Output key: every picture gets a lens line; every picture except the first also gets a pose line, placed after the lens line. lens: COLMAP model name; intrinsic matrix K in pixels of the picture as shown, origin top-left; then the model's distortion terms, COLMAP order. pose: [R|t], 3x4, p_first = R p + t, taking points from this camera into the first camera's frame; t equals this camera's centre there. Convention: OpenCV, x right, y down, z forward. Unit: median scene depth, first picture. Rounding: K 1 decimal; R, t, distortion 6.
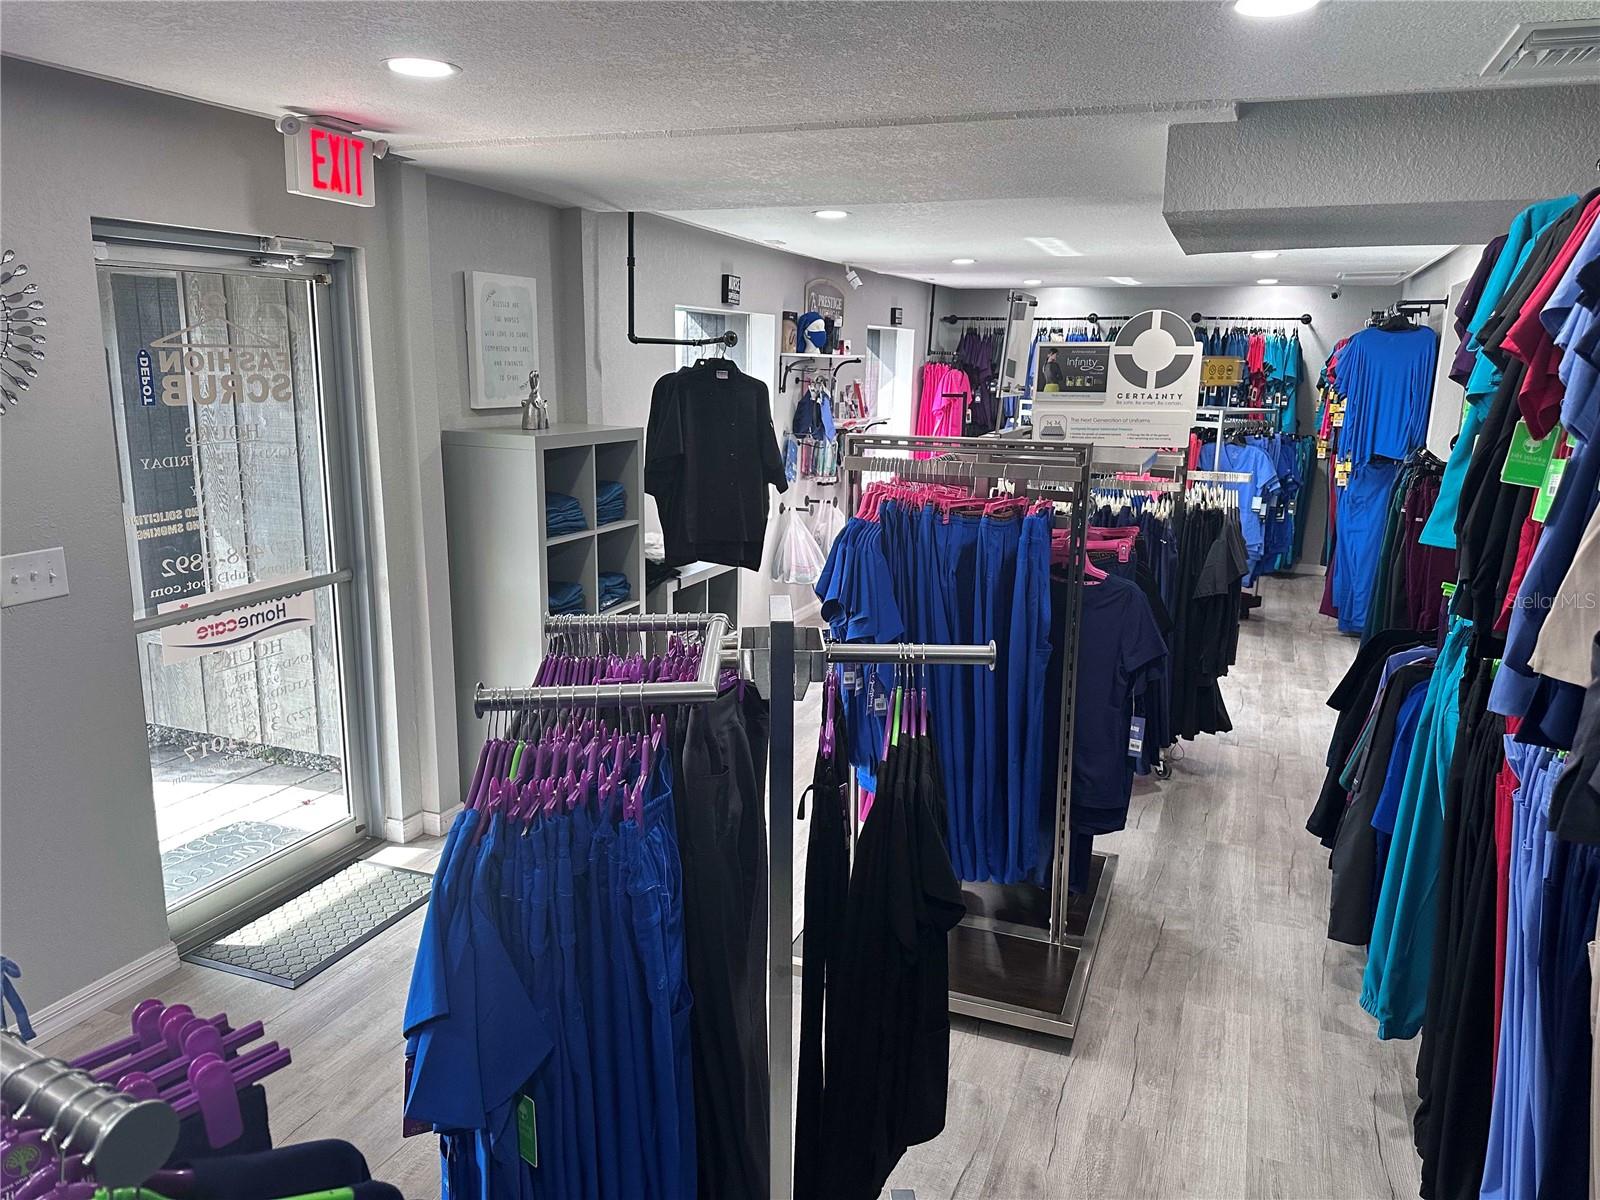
lens RADIAL K [[1125.9, 0, 806.0], [0, 1125.9, 604.9], [0, 0, 1]] dist [0.061618, -0.071100]
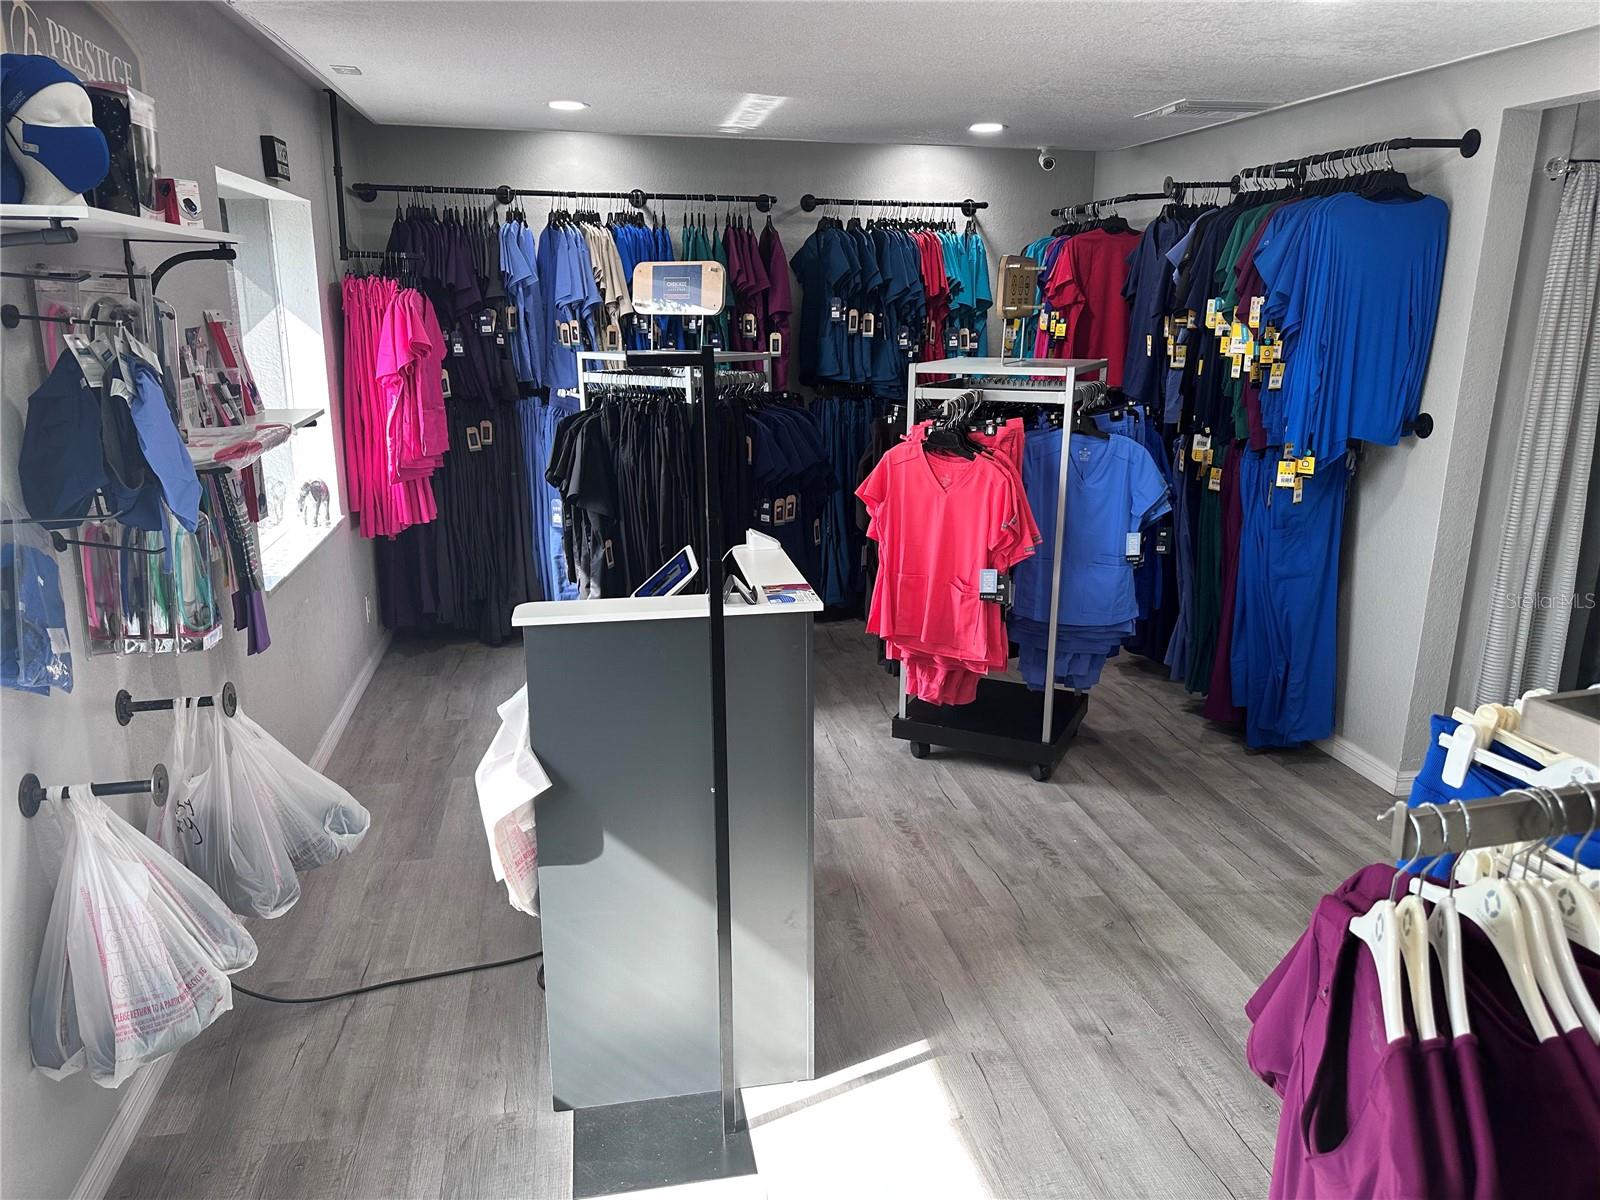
lens RADIAL K [[1125.9, 0, 813.5], [0, 1125.9, 612.0], [0, 0, 1]] dist [0.061618, -0.071100]
pose [[0.837025, -0.155048, 0.524737, -0.000939], [0.122886, 0.987781, 0.095848, -0.137261], [-0.533186, -0.015744, 0.845851, 0.695630]]
